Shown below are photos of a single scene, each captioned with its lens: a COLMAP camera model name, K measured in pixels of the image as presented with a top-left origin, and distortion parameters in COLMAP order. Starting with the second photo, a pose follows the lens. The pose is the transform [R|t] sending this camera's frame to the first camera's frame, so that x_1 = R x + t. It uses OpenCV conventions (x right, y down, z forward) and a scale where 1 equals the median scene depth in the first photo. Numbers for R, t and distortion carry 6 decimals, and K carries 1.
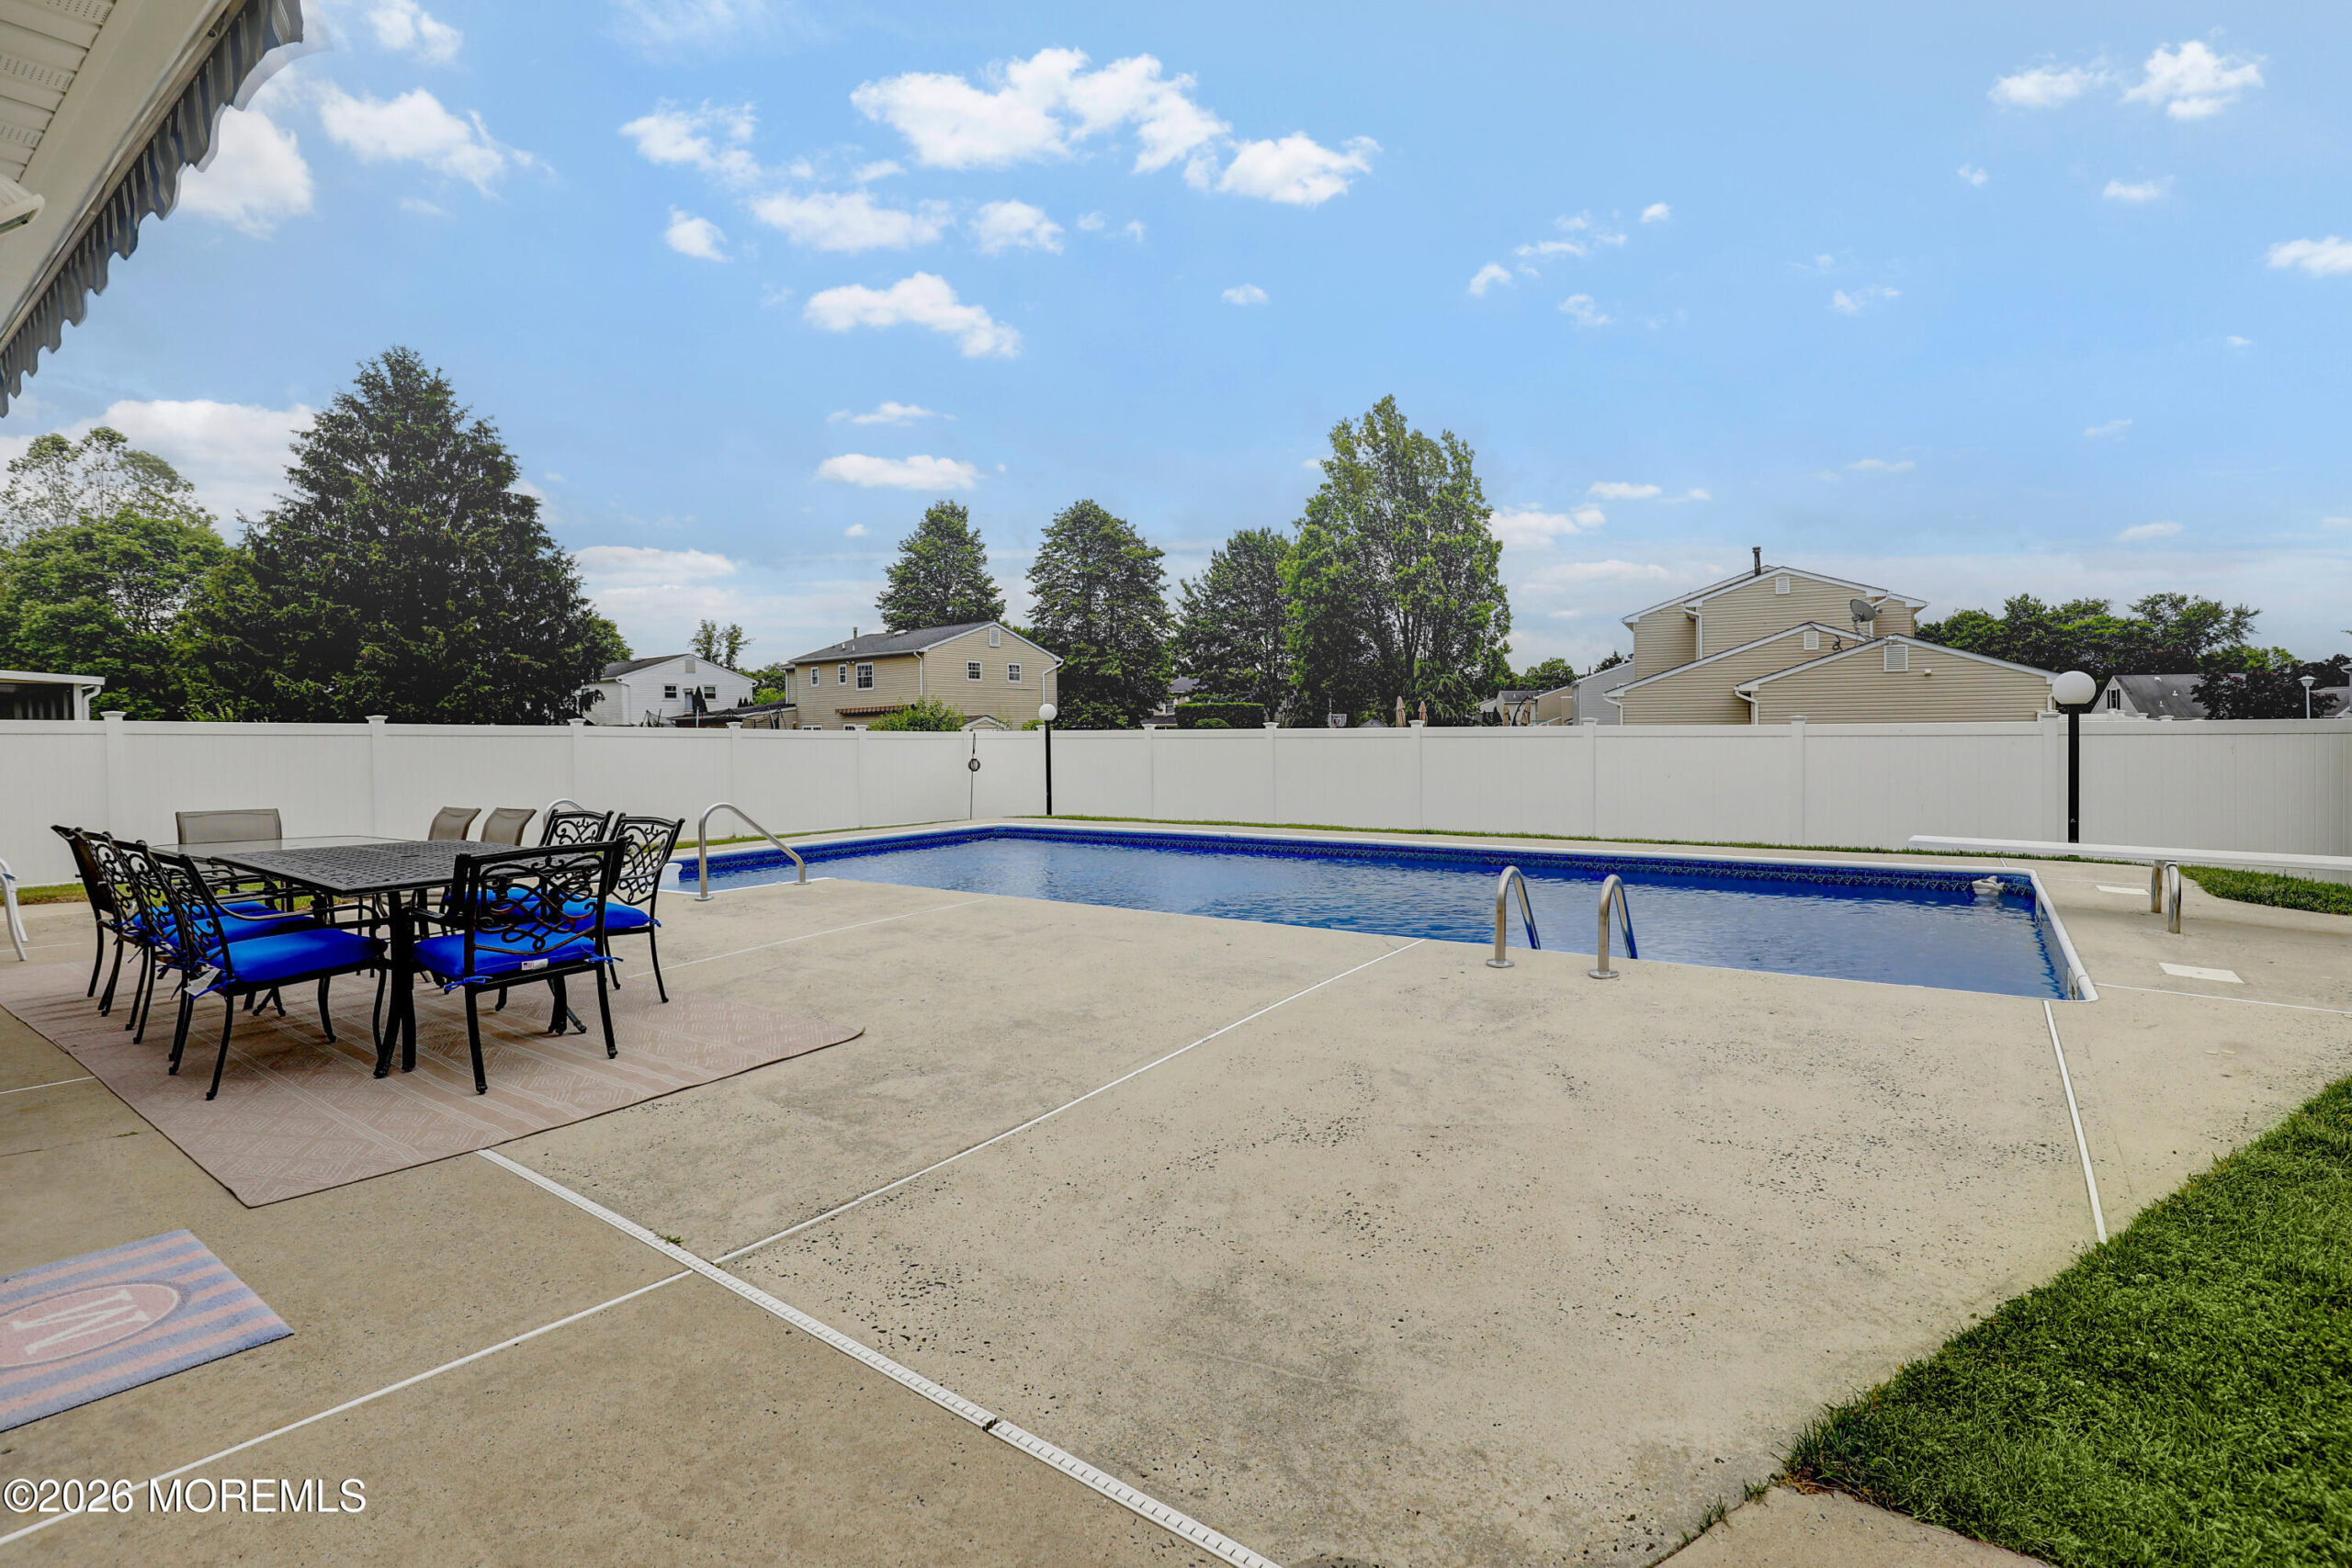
lens RADIAL K [[1068.5, 0, 1177.7], [0, 1068.5, 772.6], [0, 0, 1]] dist [-0.047398, 0.009239]
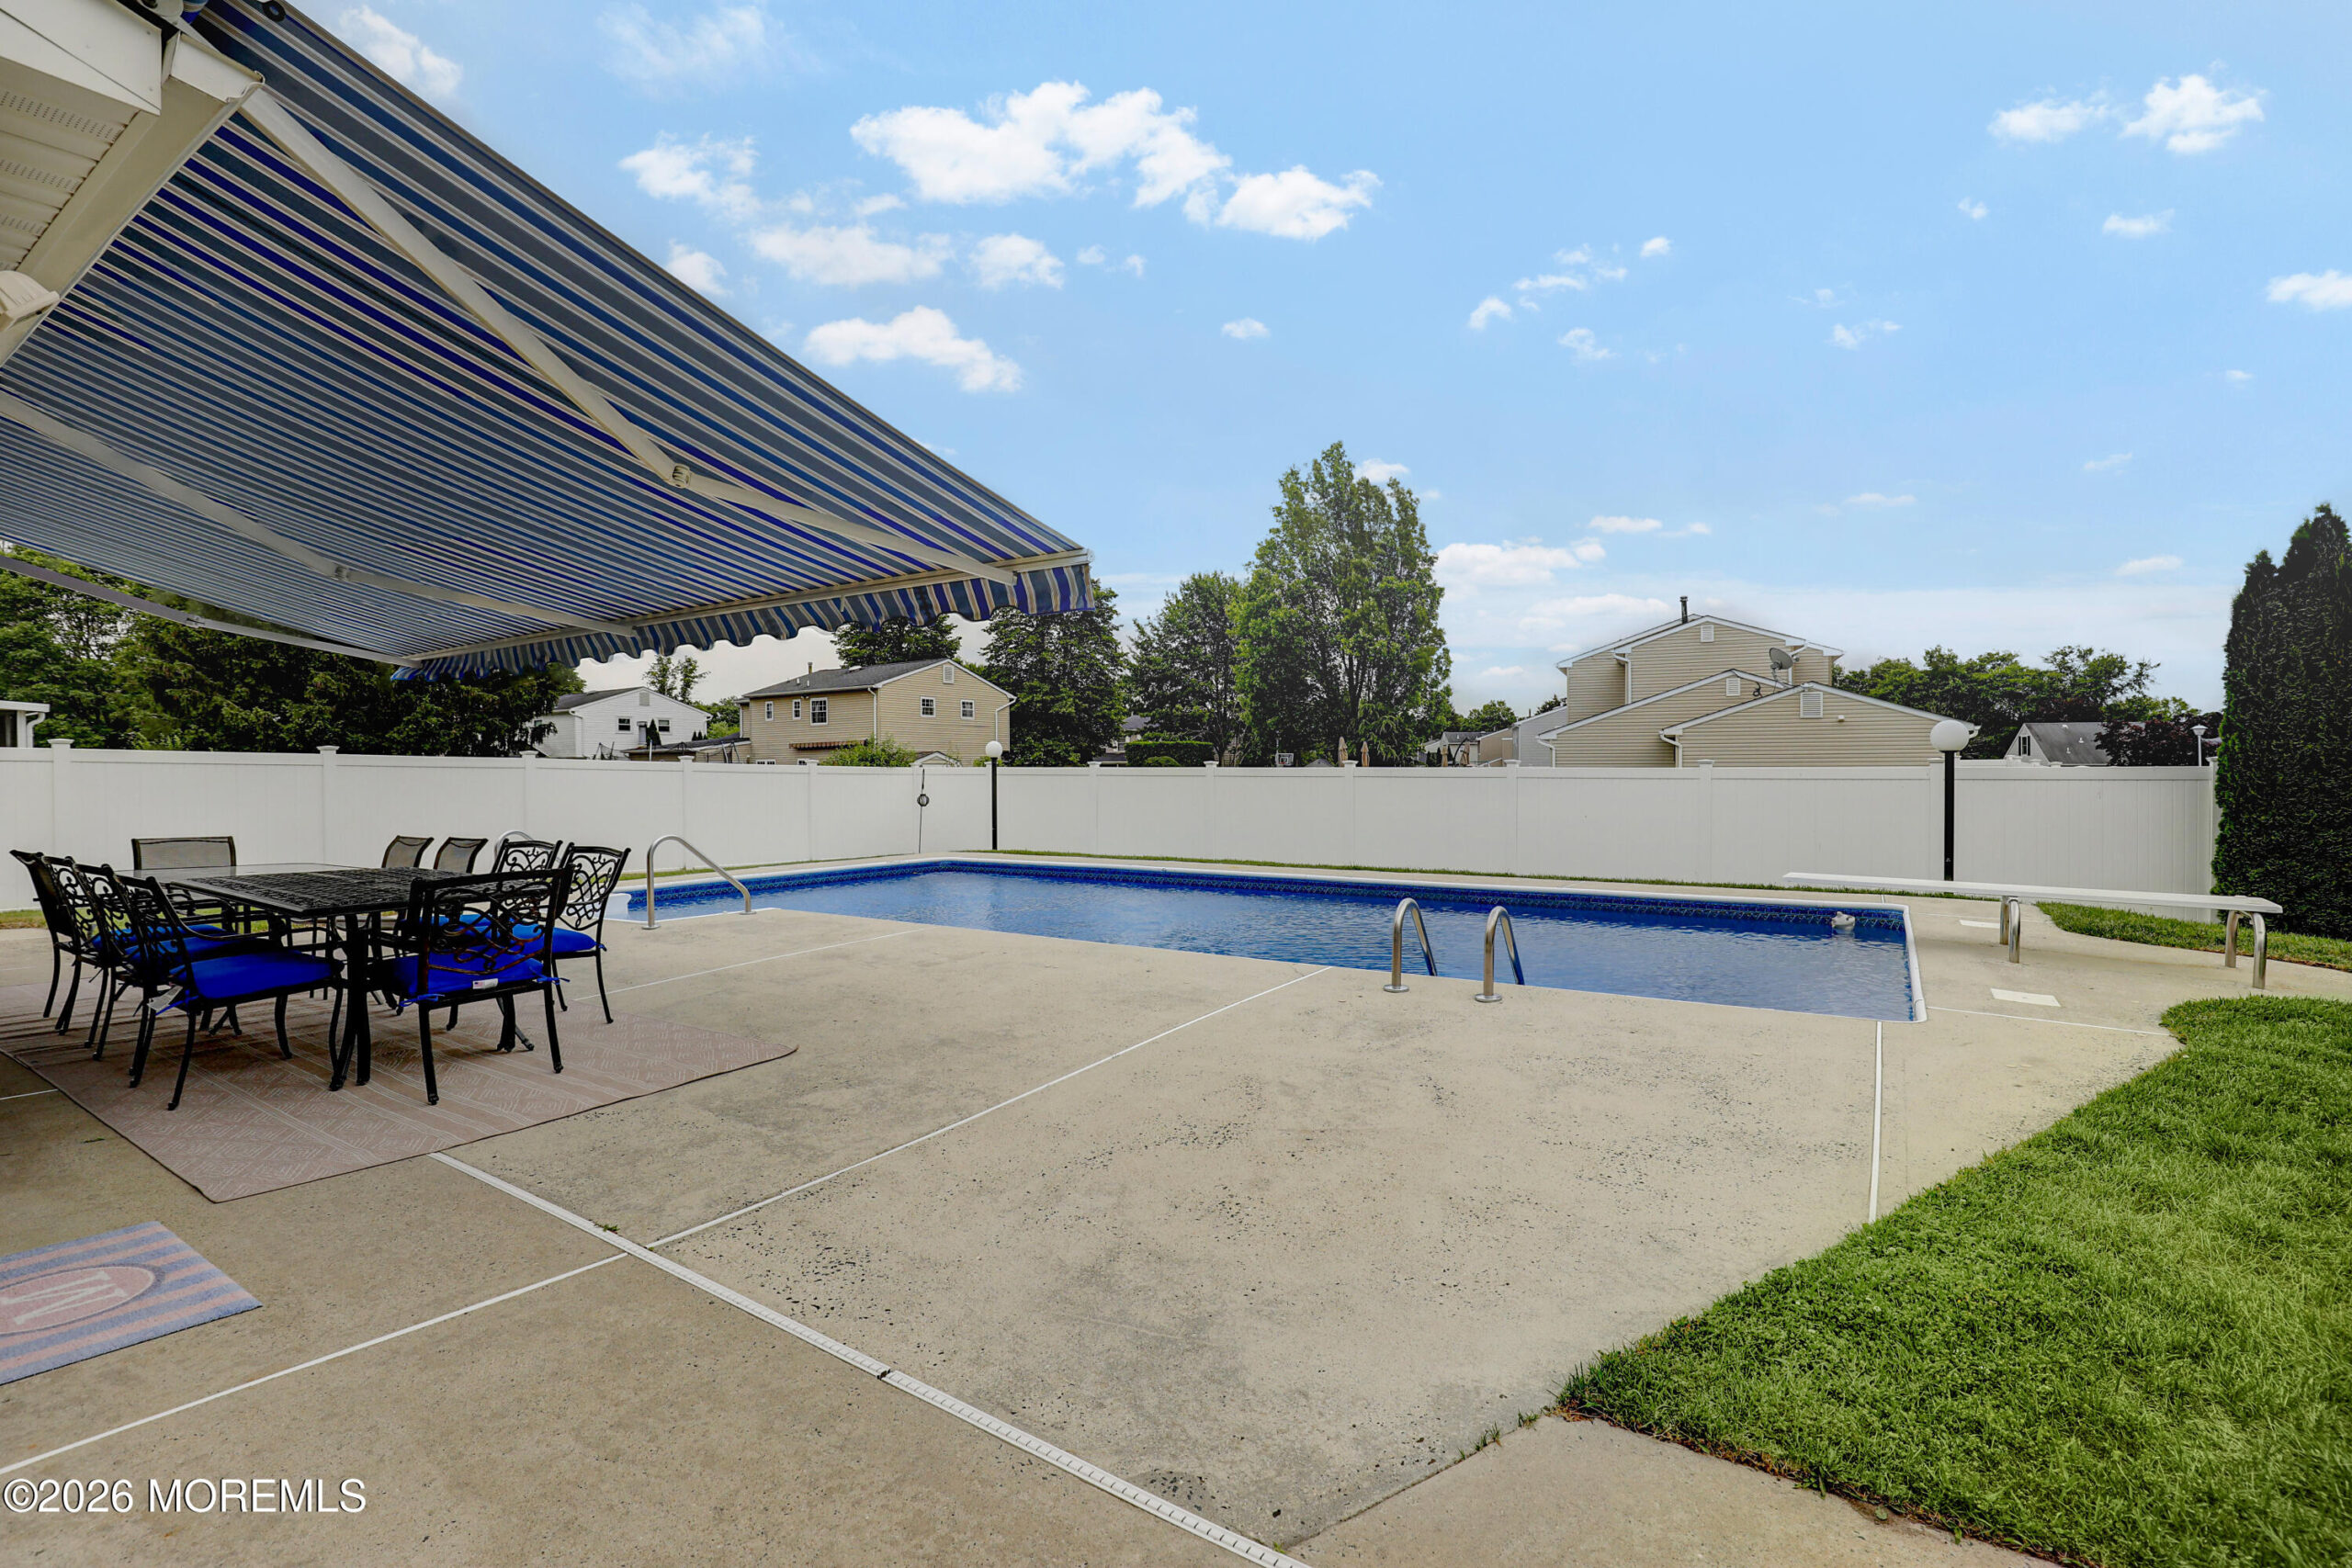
lens RADIAL K [[1084.0, 0, 1178.0], [0, 1084.0, 798.6], [0, 0, 1]] dist [-0.050281, 0.010436]
pose [[0.999540, 0.008241, 0.029180, 0.051647], [-0.007929, 0.999910, -0.010804, 0.001471], [-0.029266, 0.010568, 0.999516, -0.090038]]
